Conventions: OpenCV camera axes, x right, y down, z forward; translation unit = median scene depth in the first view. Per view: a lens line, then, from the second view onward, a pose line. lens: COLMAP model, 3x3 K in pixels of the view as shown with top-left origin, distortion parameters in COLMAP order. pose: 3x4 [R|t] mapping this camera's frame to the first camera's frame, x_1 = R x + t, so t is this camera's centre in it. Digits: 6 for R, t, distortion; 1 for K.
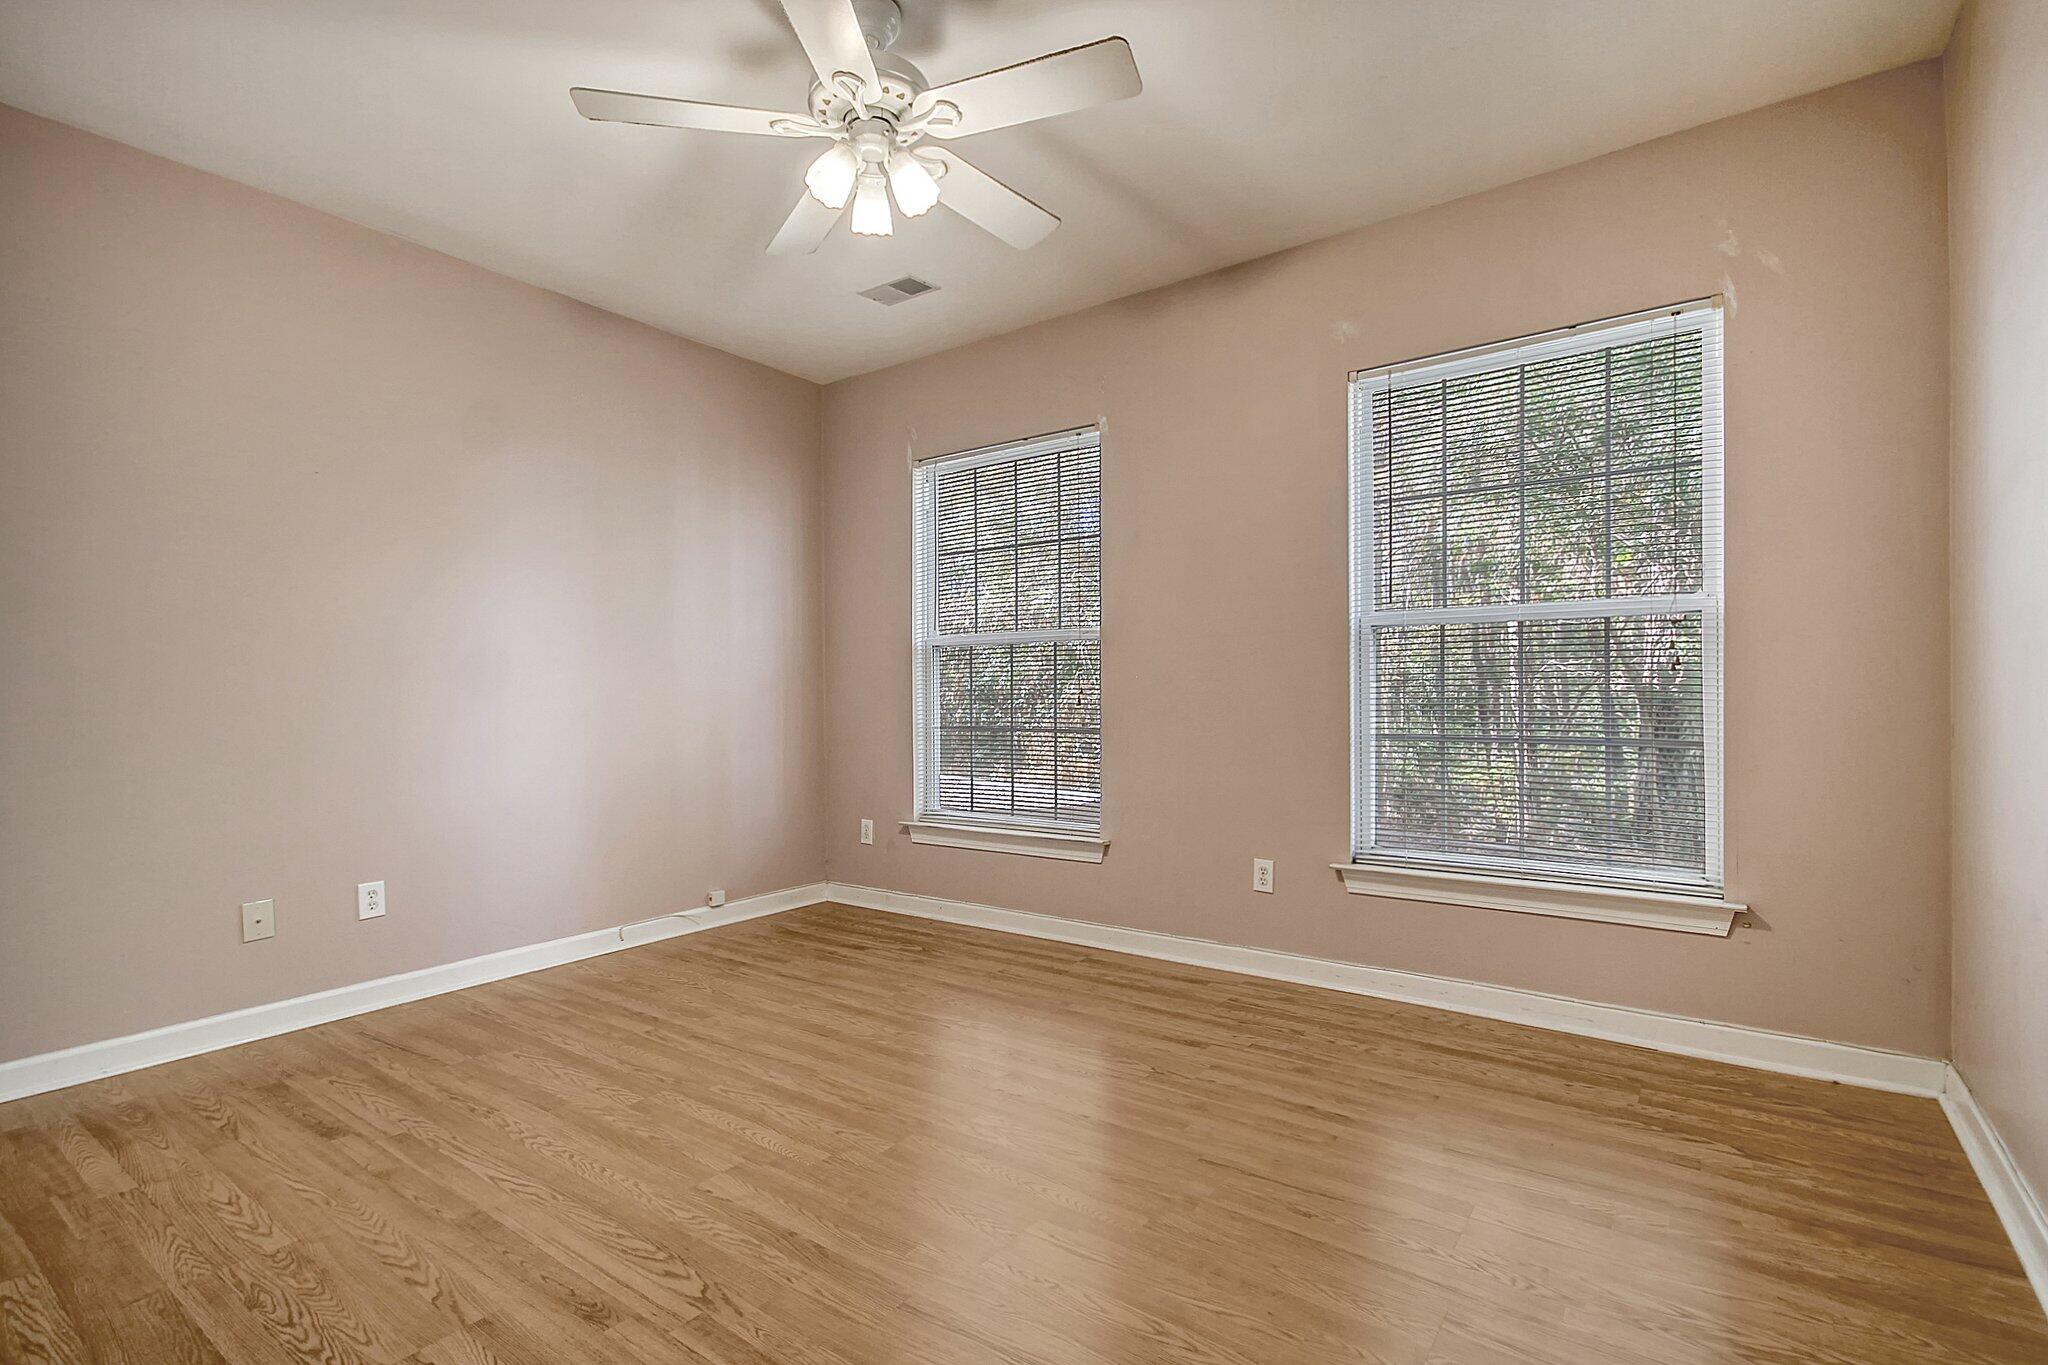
lens RADIAL K [[942.9, 0, 1030.9], [0, 942.9, 697.7], [0, 0, 1]] dist [0.024016, -0.015106]
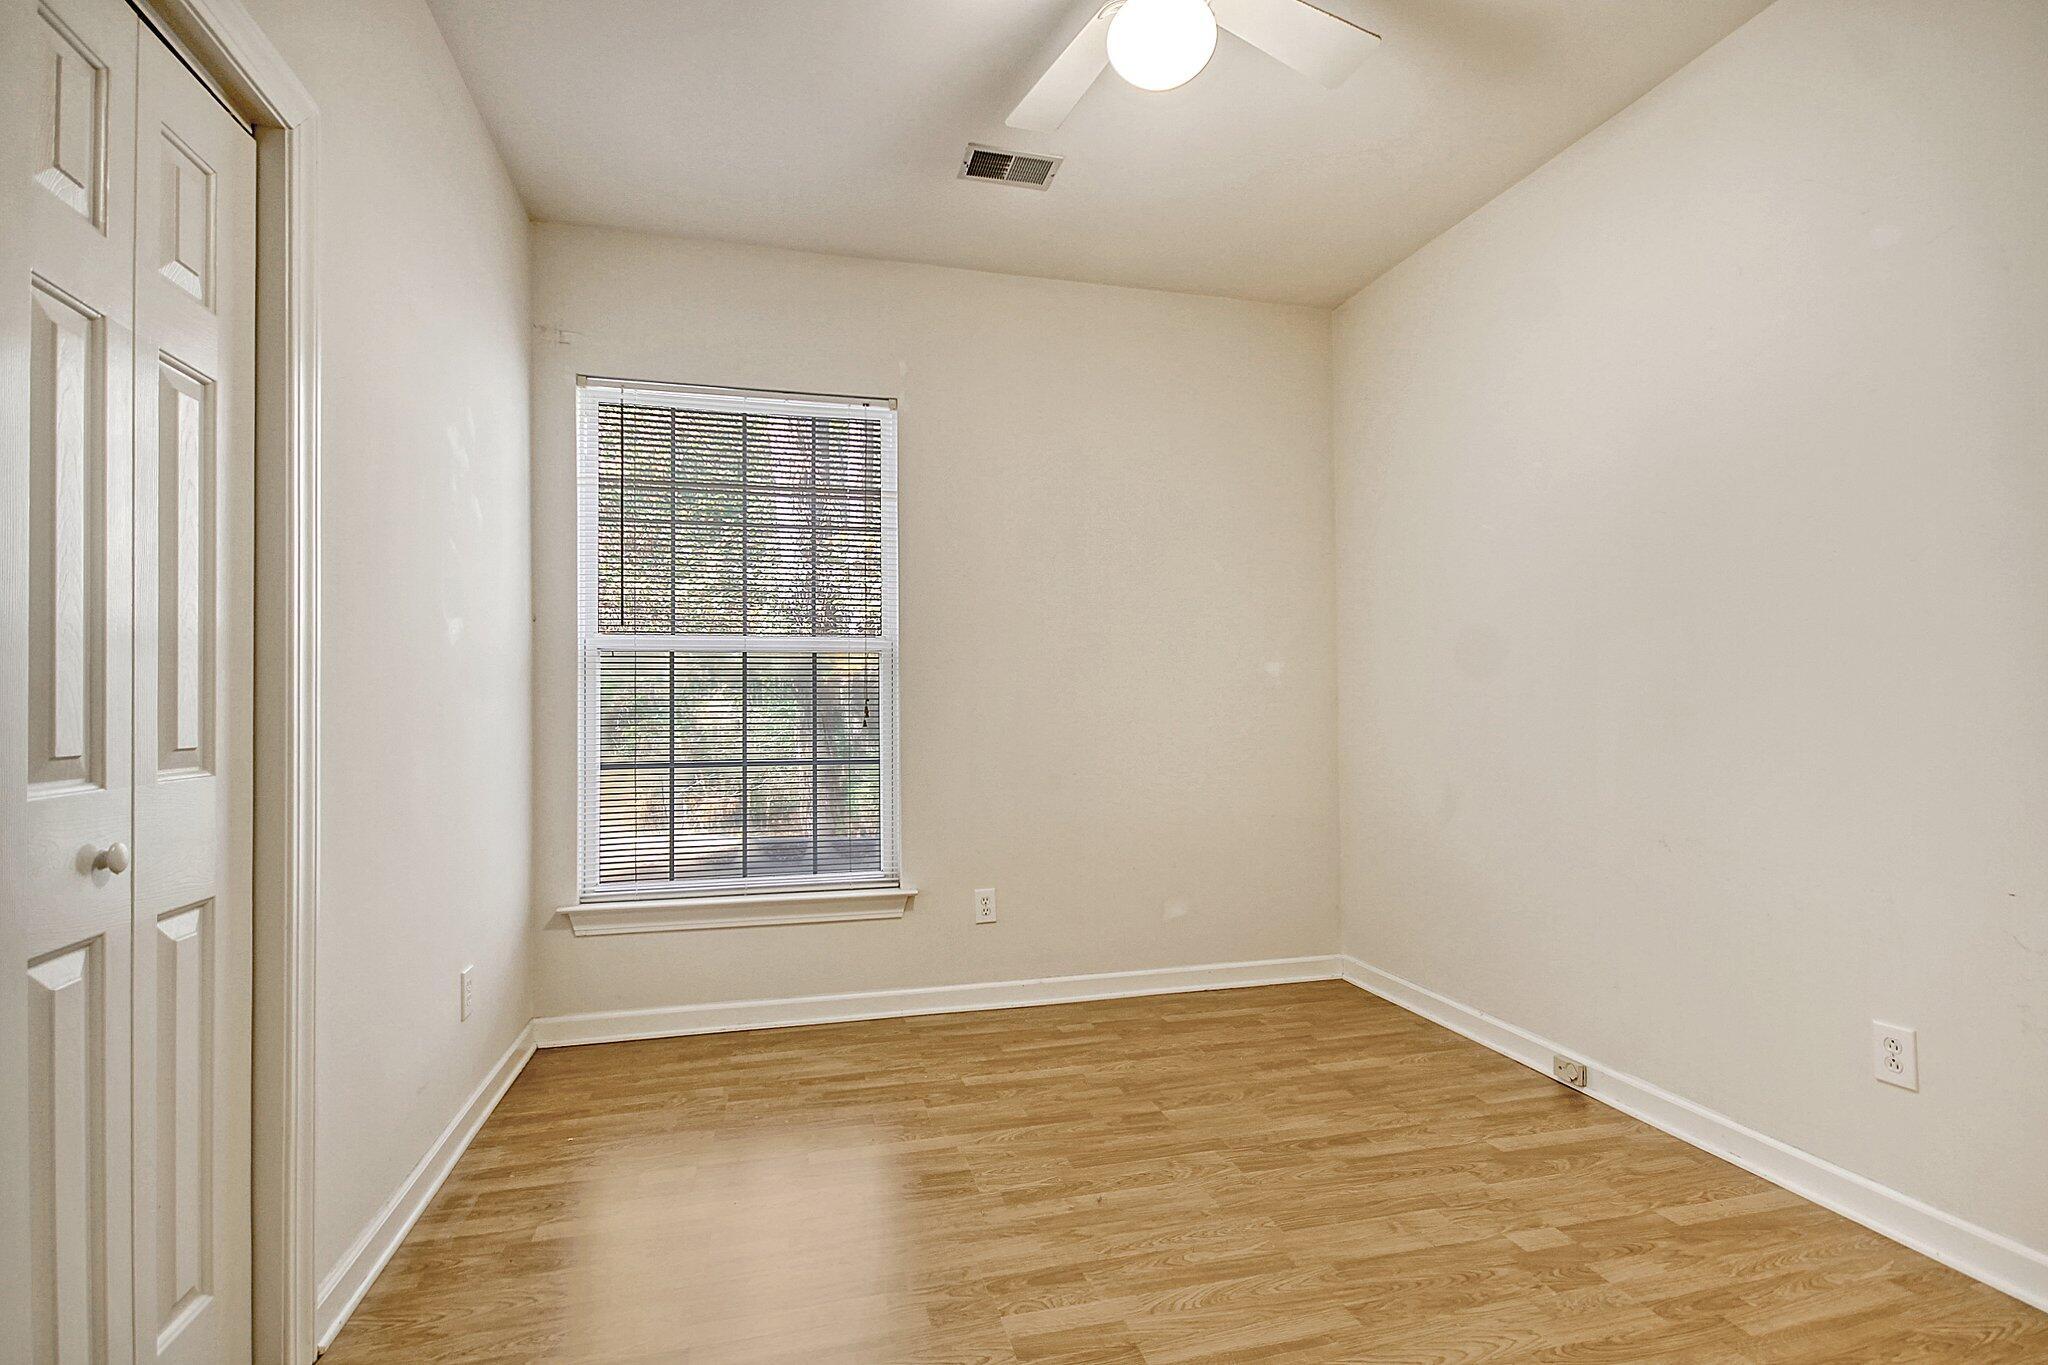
lens RADIAL K [[956.5, 0, 1015.2], [0, 956.5, 707.7], [0, 0, 1]] dist [0.000570, 0.000090]
pose [[0.637711, 0.013127, 0.770164, -0.126023], [0.000891, 0.999842, -0.017779, 0.000655], [-0.770275, 0.012024, 0.637599, 0.089958]]
